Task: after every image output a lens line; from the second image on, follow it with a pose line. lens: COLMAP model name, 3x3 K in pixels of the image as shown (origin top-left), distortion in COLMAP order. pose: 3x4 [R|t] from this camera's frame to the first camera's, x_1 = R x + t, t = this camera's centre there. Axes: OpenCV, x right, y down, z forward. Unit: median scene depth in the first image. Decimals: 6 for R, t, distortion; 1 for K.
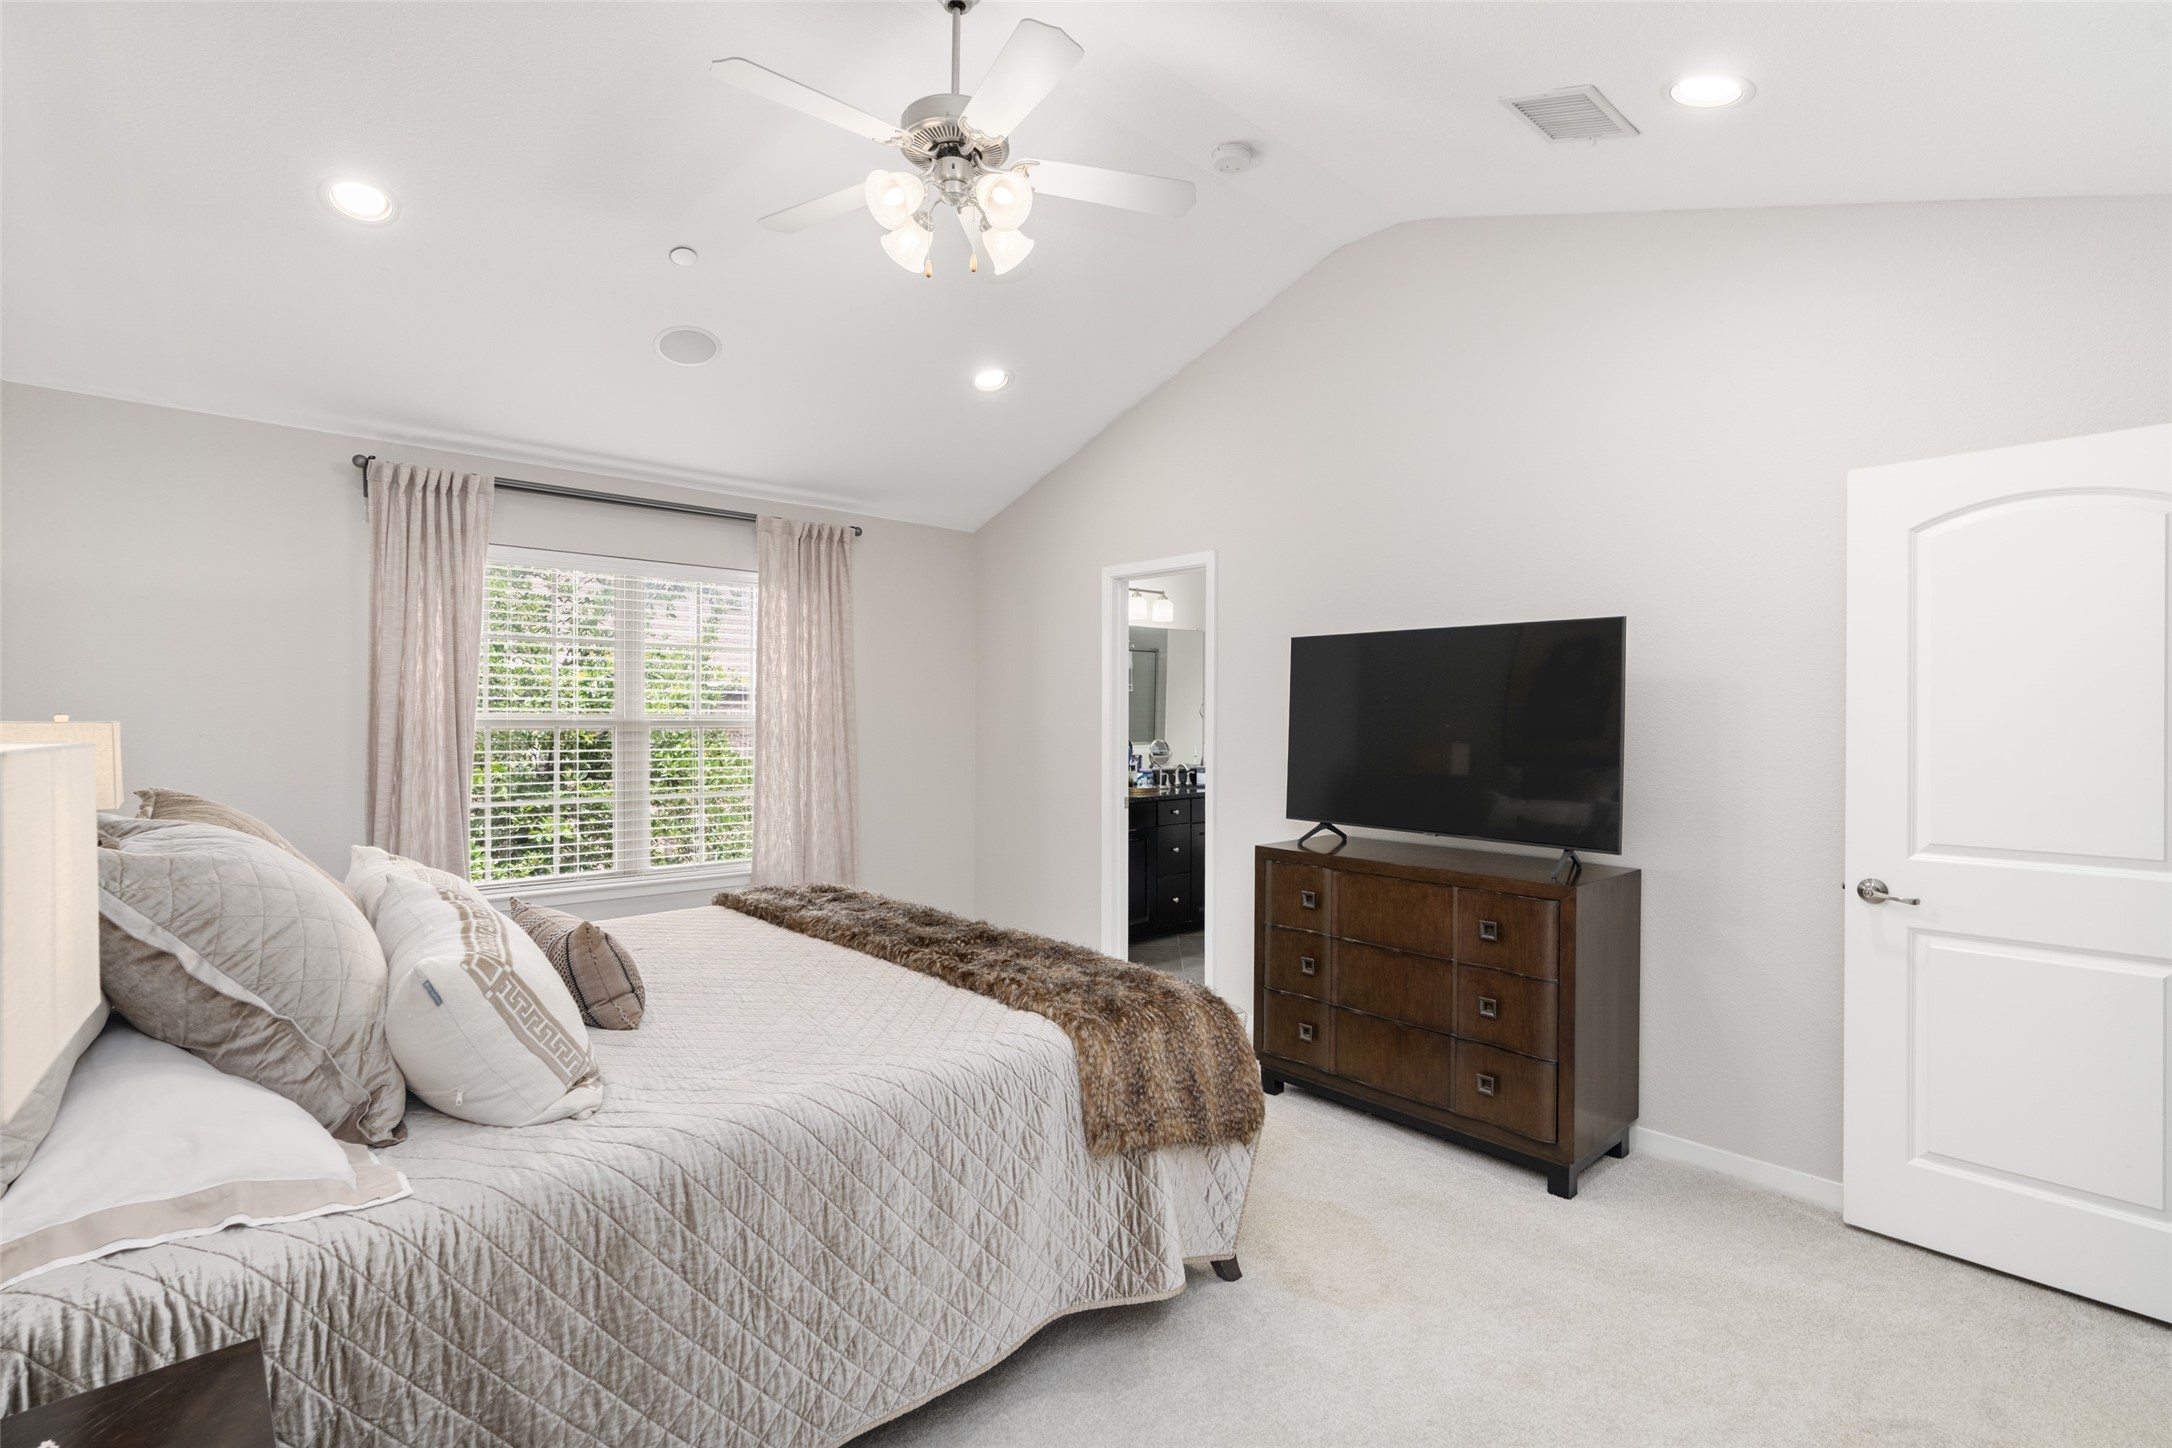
lens RADIAL K [[997.5, 0, 1084.4], [0, 997.5, 725.8], [0, 0, 1]] dist [-0.003450, -0.000129]
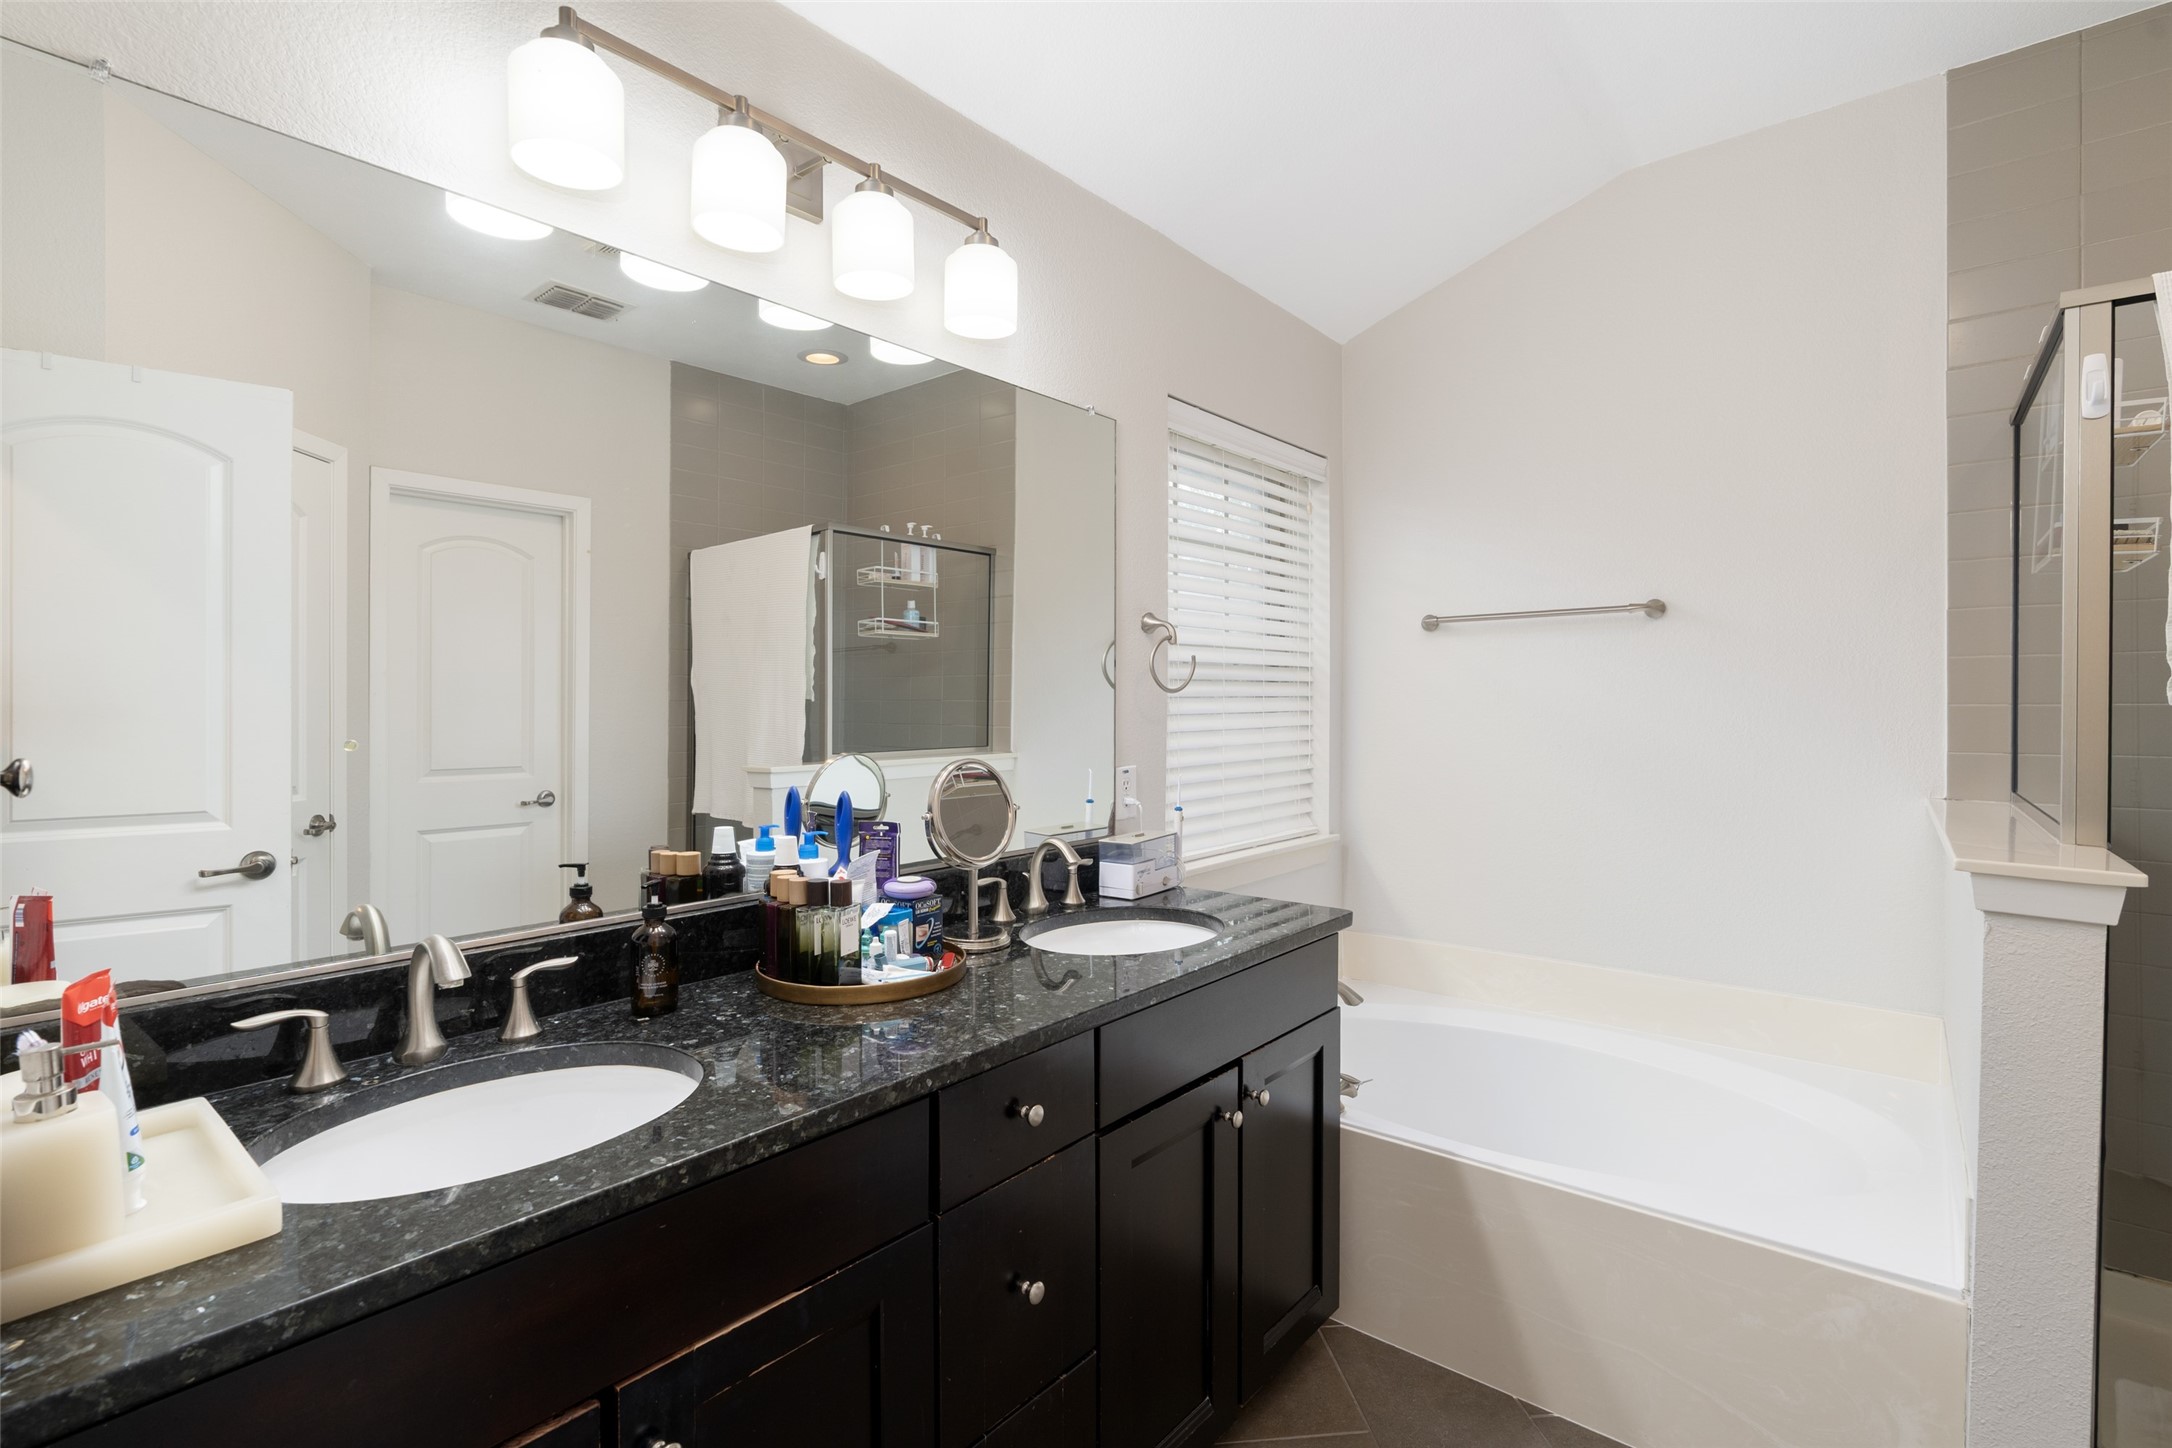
lens RADIAL K [[997.5, 0, 1084.4], [0, 997.5, 725.8], [0, 0, 1]] dist [-0.003450, -0.000129]
pose [[0.989805, -0.005287, 0.142331, 0.065790], [0.003426, 0.999905, 0.013317, 0.001971], [-0.142388, -0.012694, 0.989730, 0.709954]]
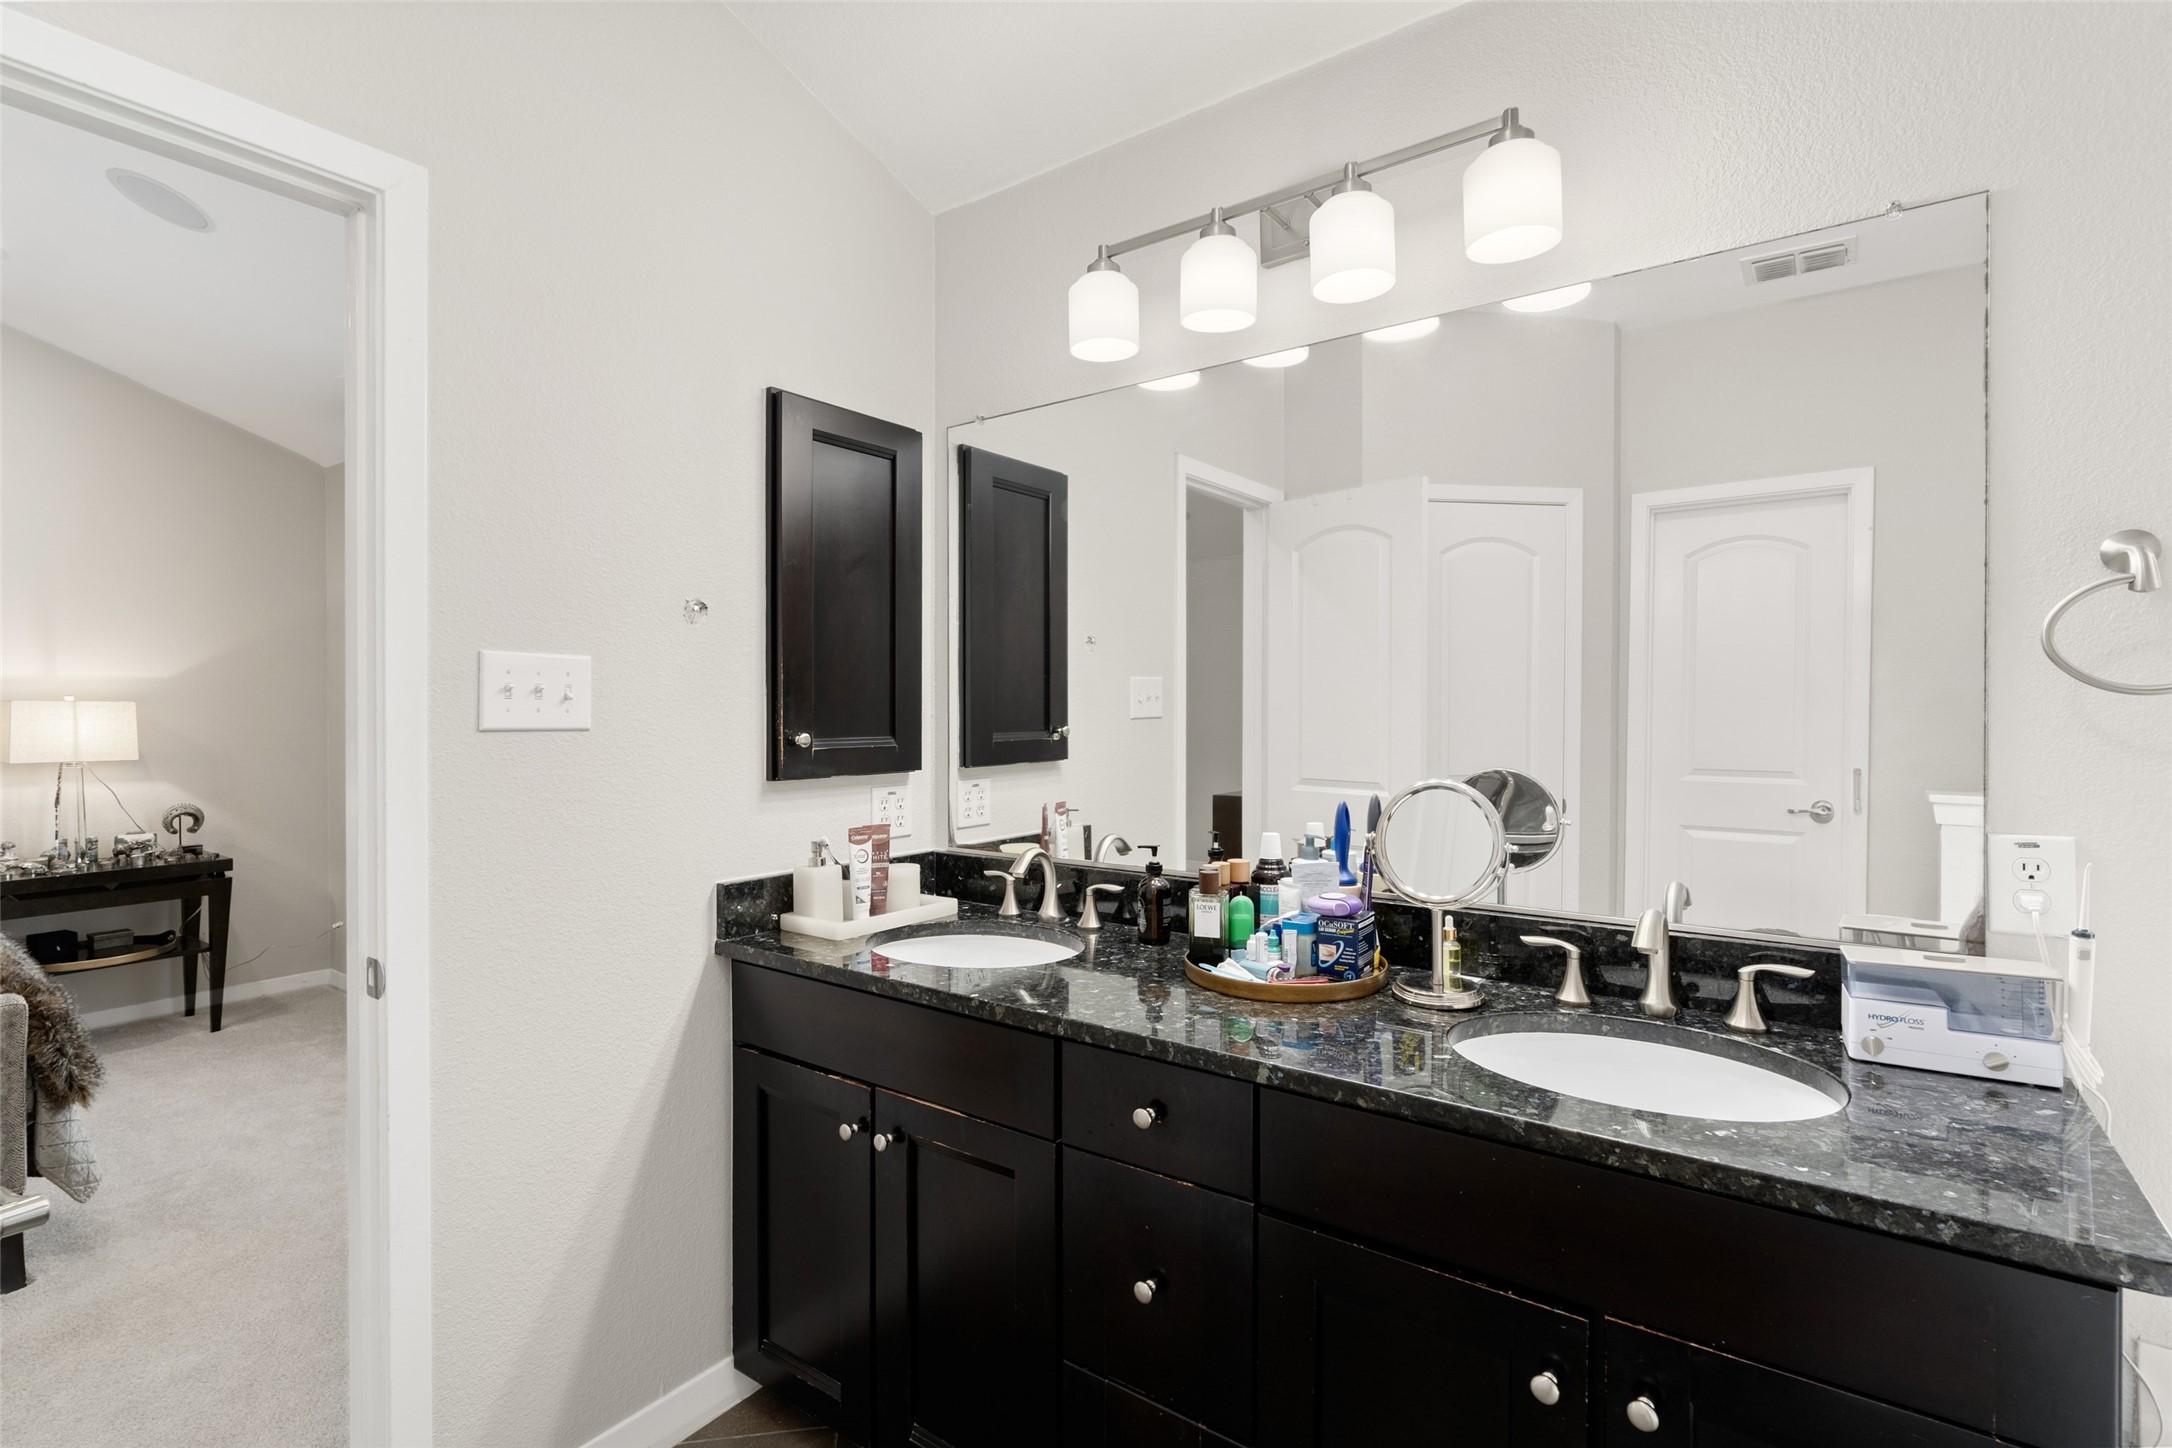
lens RADIAL K [[988.1, 0, 1114.6], [0, 988.1, 697.0], [0, 0, 1]] dist [0.000810, 0.000103]
pose [[0.212414, -0.007557, -0.977150, 0.268809], [-0.005920, 0.999942, -0.009020, -0.001294], [0.977162, 0.007701, 0.212357, 0.853761]]
